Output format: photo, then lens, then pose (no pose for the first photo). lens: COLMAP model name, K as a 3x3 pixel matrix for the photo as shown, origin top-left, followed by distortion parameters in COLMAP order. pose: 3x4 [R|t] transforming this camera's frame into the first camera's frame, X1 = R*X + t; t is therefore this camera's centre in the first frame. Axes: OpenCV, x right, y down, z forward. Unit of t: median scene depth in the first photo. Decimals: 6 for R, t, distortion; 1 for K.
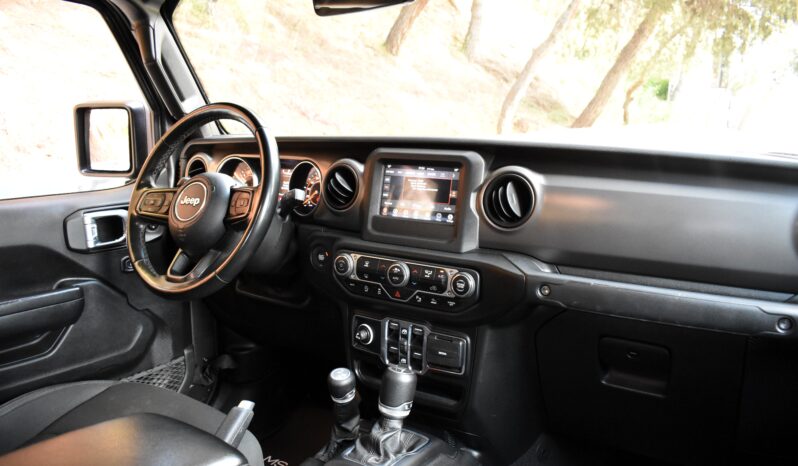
lens RADIAL K [[621.9, 0, 393.1], [0, 621.9, 236.1], [0, 0, 1]] dist [-0.080551, 0.006121]
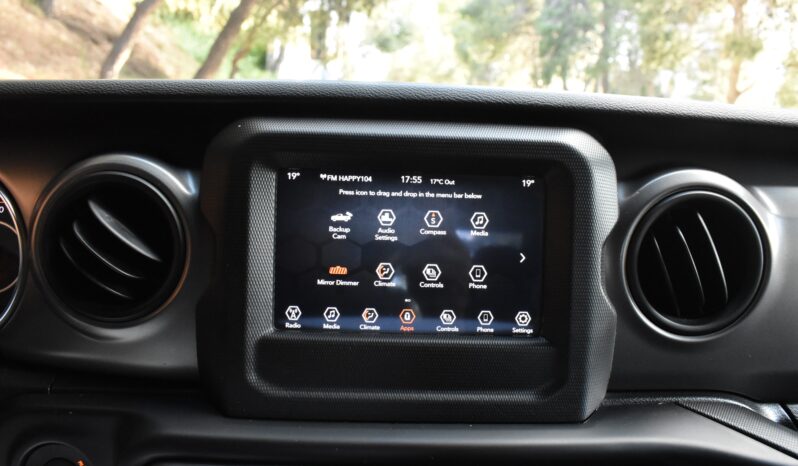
lens RADIAL K [[674.2, 0, 399.0], [0, 674.2, 233.0], [0, 0, 1]] dist [-0.087823, -0.002983]
pose [[0.815214, -0.092301, 0.571757, -0.158761], [0.079632, 0.995706, 0.047201, -0.093008], [-0.573659, 0.007051, 0.819064, 0.671644]]
